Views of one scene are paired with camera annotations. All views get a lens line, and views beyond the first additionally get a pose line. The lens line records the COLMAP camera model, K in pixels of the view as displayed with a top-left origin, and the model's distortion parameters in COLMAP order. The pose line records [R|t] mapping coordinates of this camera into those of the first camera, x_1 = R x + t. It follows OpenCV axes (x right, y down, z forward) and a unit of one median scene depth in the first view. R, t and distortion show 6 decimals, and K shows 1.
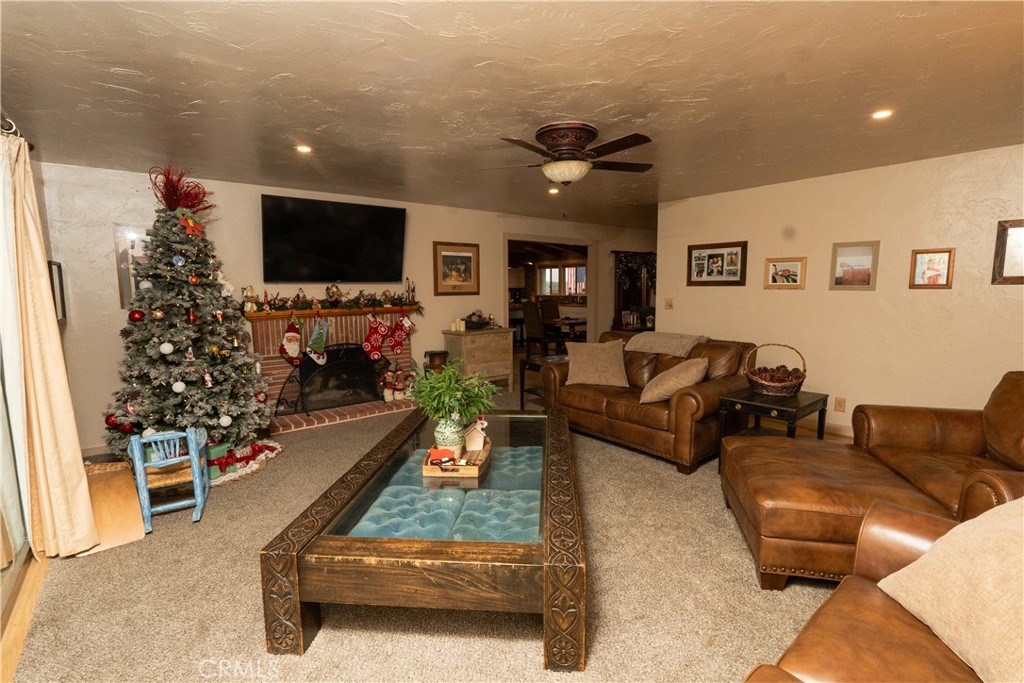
lens RADIAL K [[475.3, 0, 512.0], [0, 475.3, 341.5], [0, 0, 1]] dist [0.000739, 0.000144]
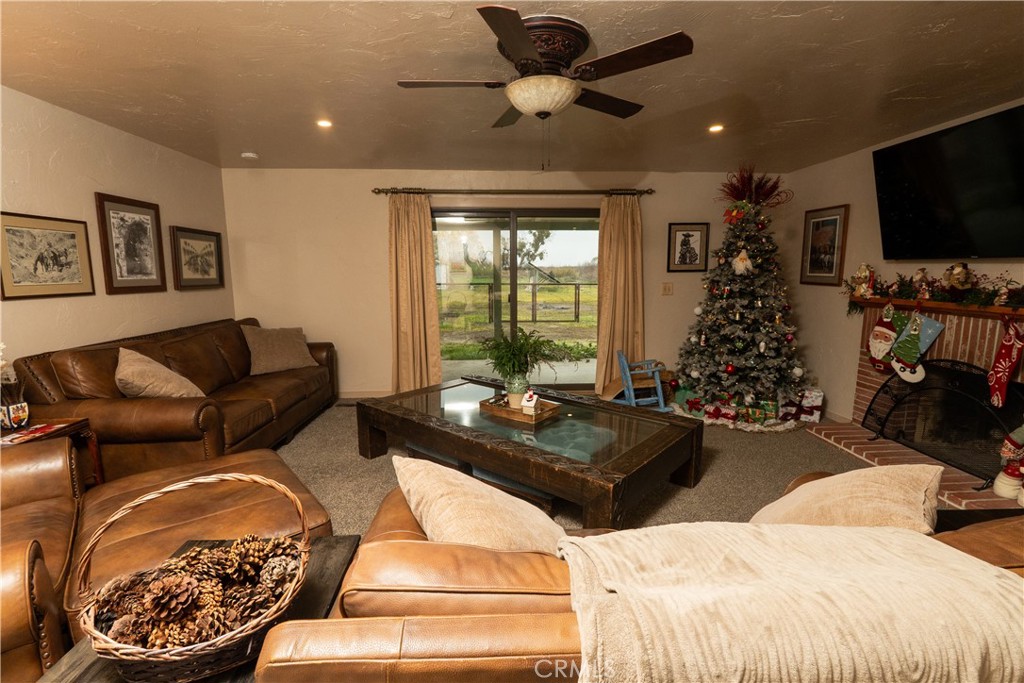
lens RADIAL K [[475.3, 0, 512.0], [0, 475.3, 341.5], [0, 0, 1]] dist [0.000739, 0.000144]
pose [[-0.591005, 0.134519, -0.795373, 0.469907], [-0.091024, 0.968579, 0.231449, -0.112892], [0.801516, 0.209185, -0.560191, 0.920645]]
